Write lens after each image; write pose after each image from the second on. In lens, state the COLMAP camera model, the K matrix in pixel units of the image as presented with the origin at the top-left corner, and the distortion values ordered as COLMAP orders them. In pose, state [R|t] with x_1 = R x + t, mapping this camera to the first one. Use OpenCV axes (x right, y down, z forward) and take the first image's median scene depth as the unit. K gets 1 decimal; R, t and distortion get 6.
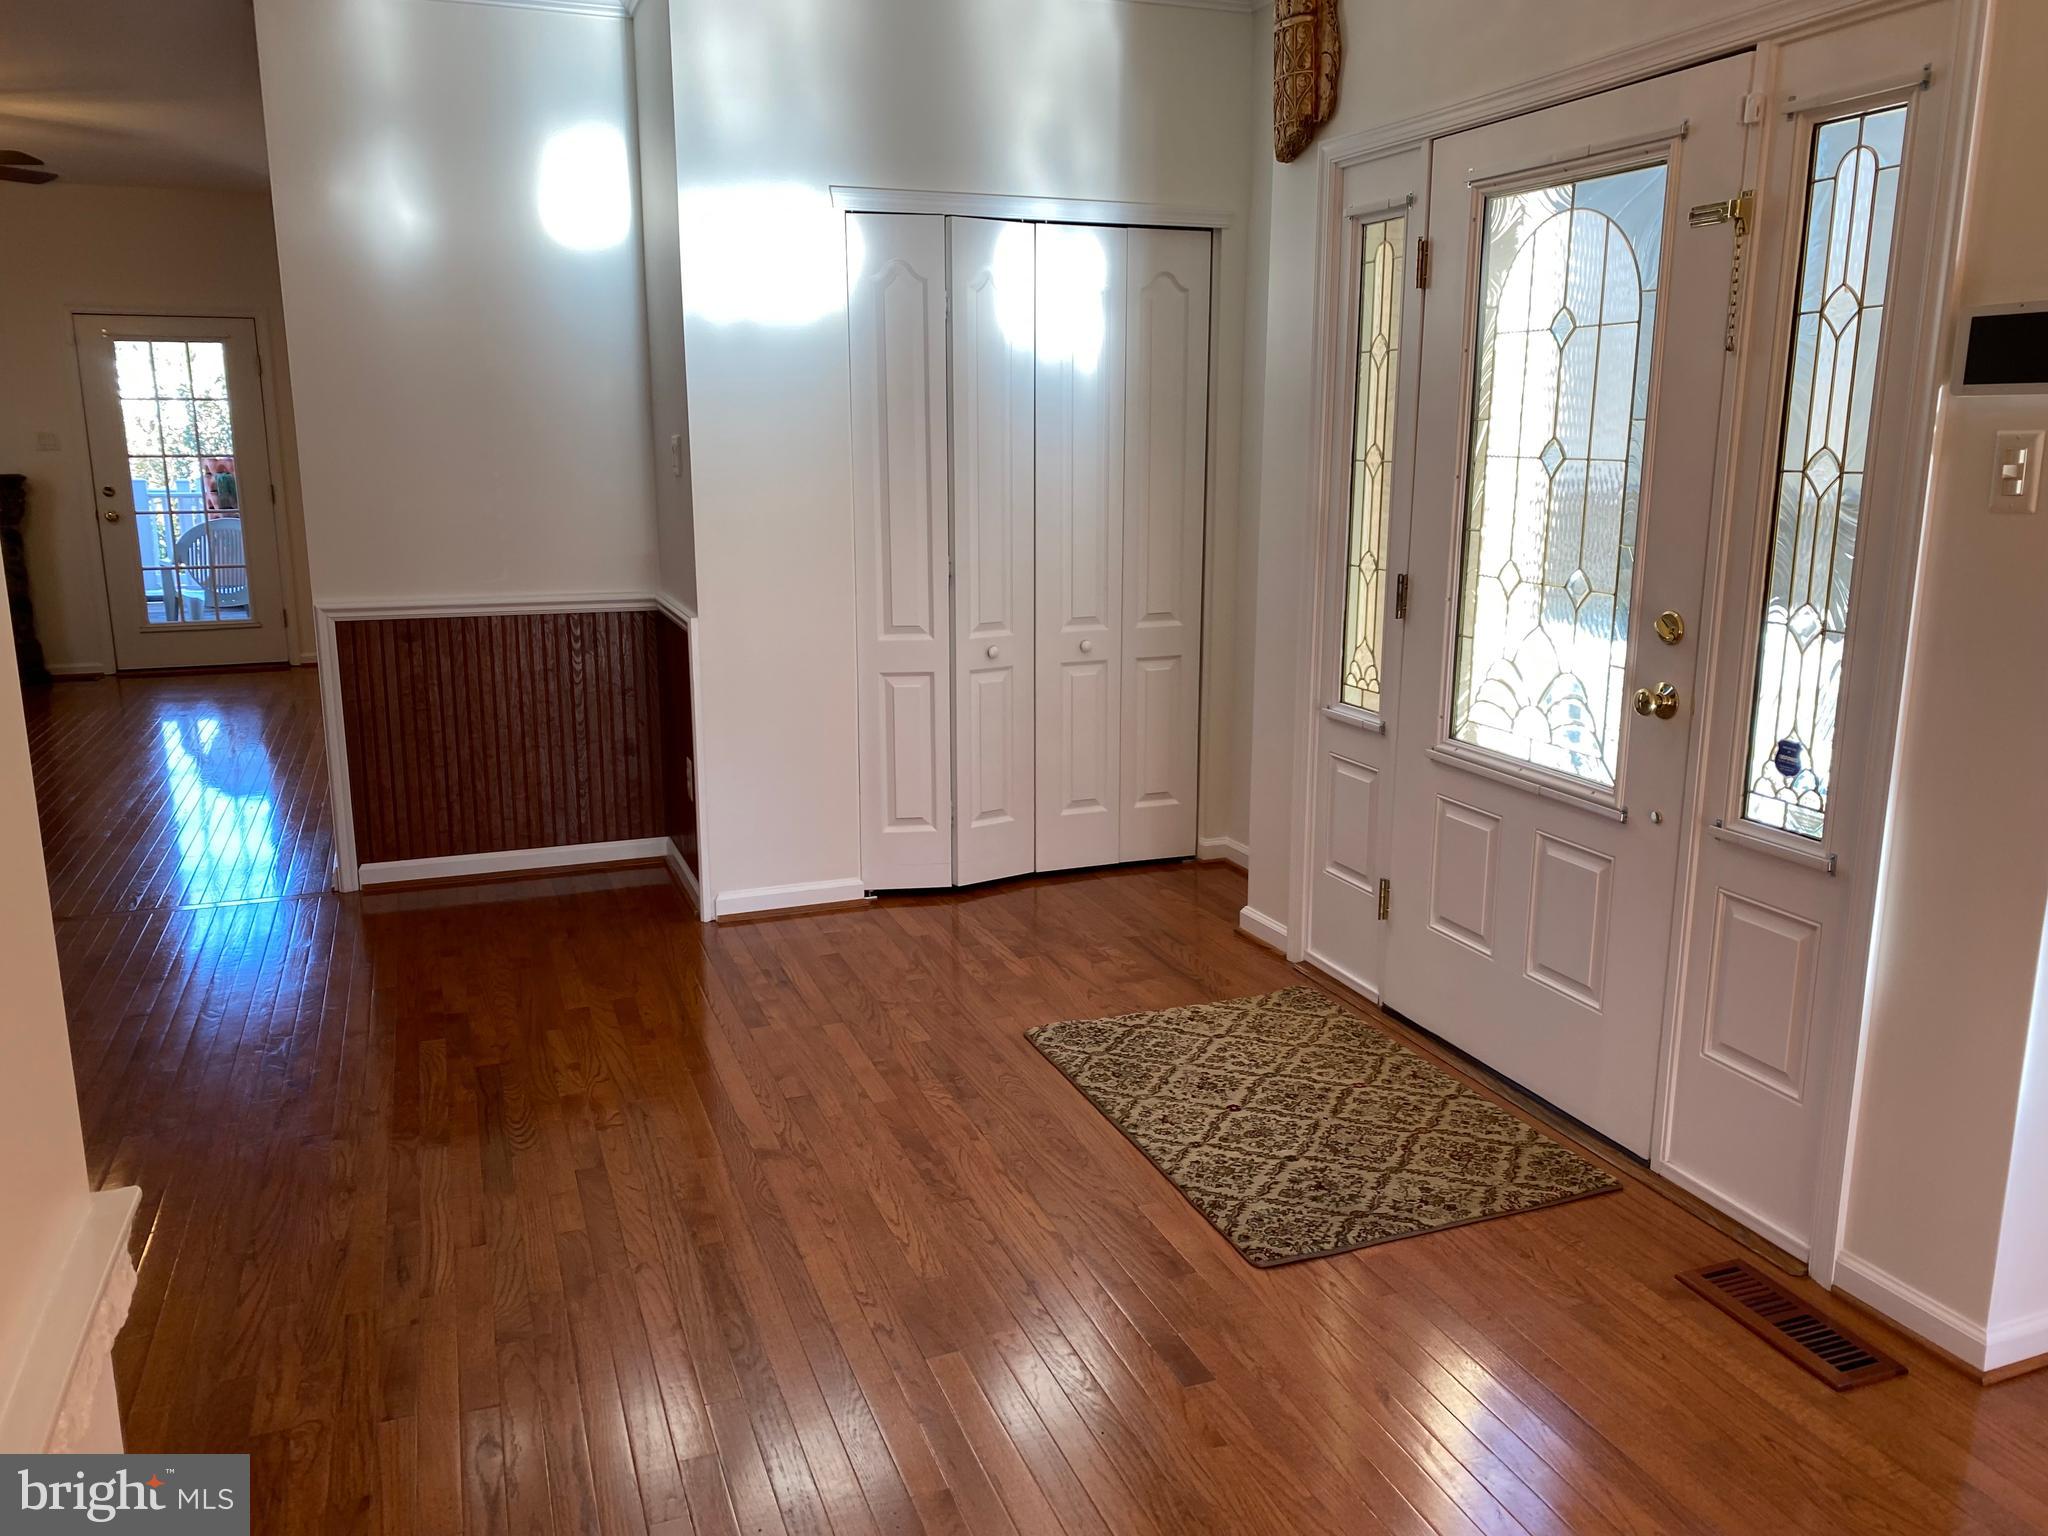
lens RADIAL K [[1571.2, 0, 1026.2], [0, 1571.2, 755.0], [0, 0, 1]] dist [0.056137, -0.057076]
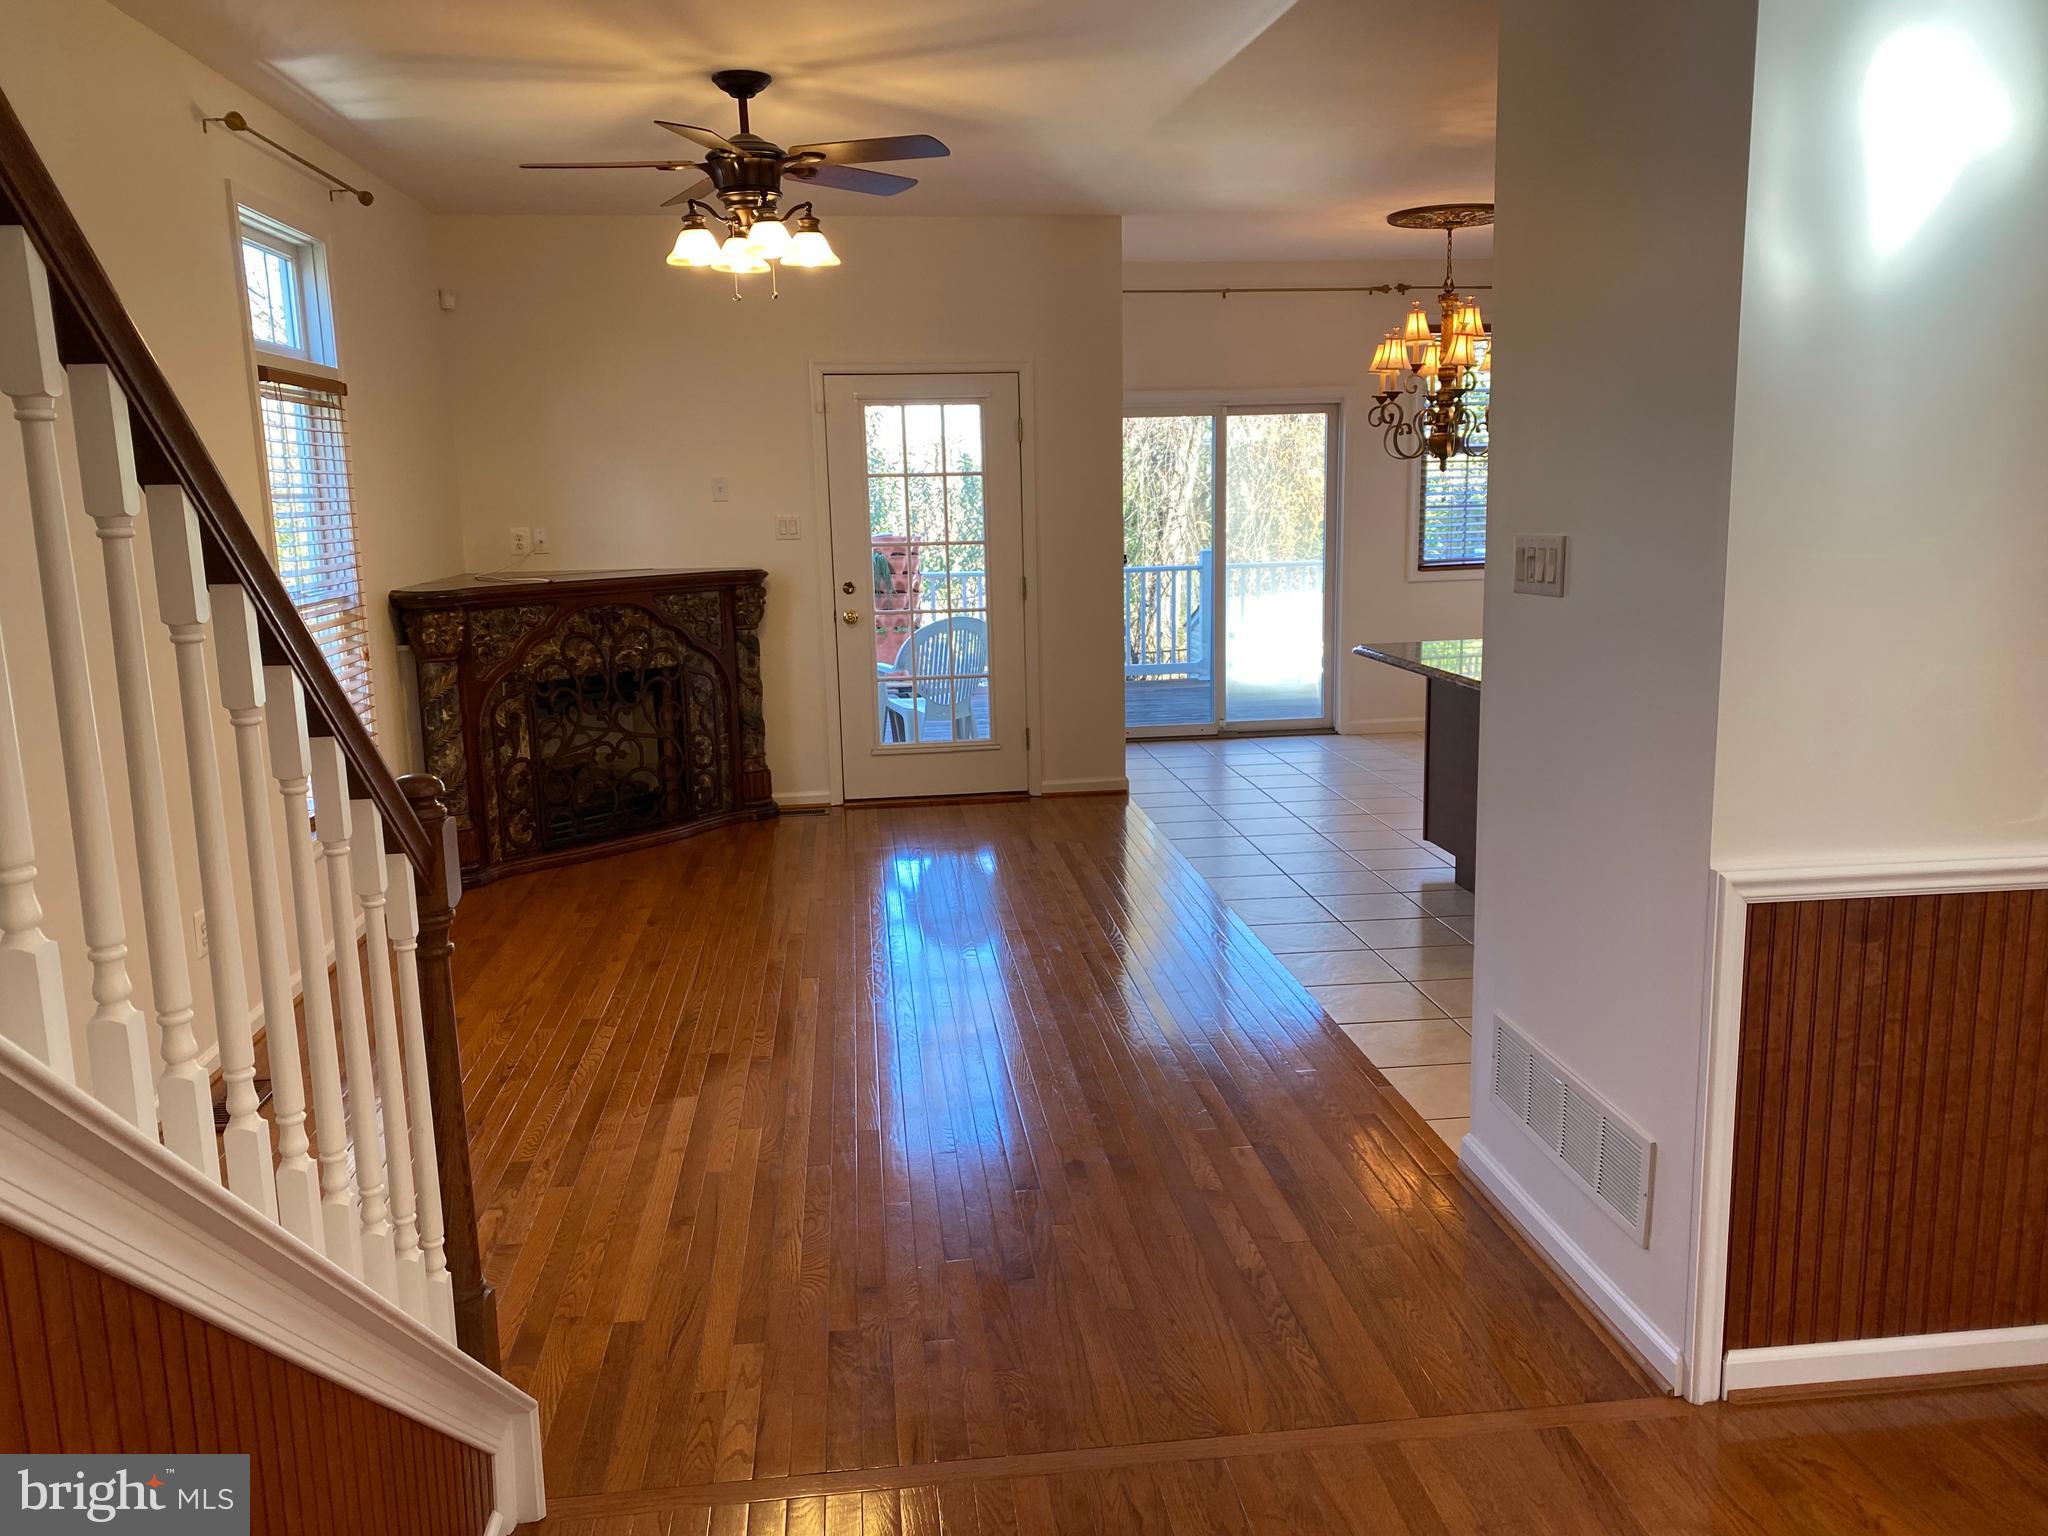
lens RADIAL K [[1571.2, 0, 1025.2], [0, 1571.2, 766.9], [0, 0, 1]] dist [0.056137, -0.057076]
pose [[0.967985, 0.020480, -0.250172, -0.509192], [-0.025954, 0.999490, -0.018598, -0.107647], [0.249664, 0.024496, 0.968023, 0.417606]]
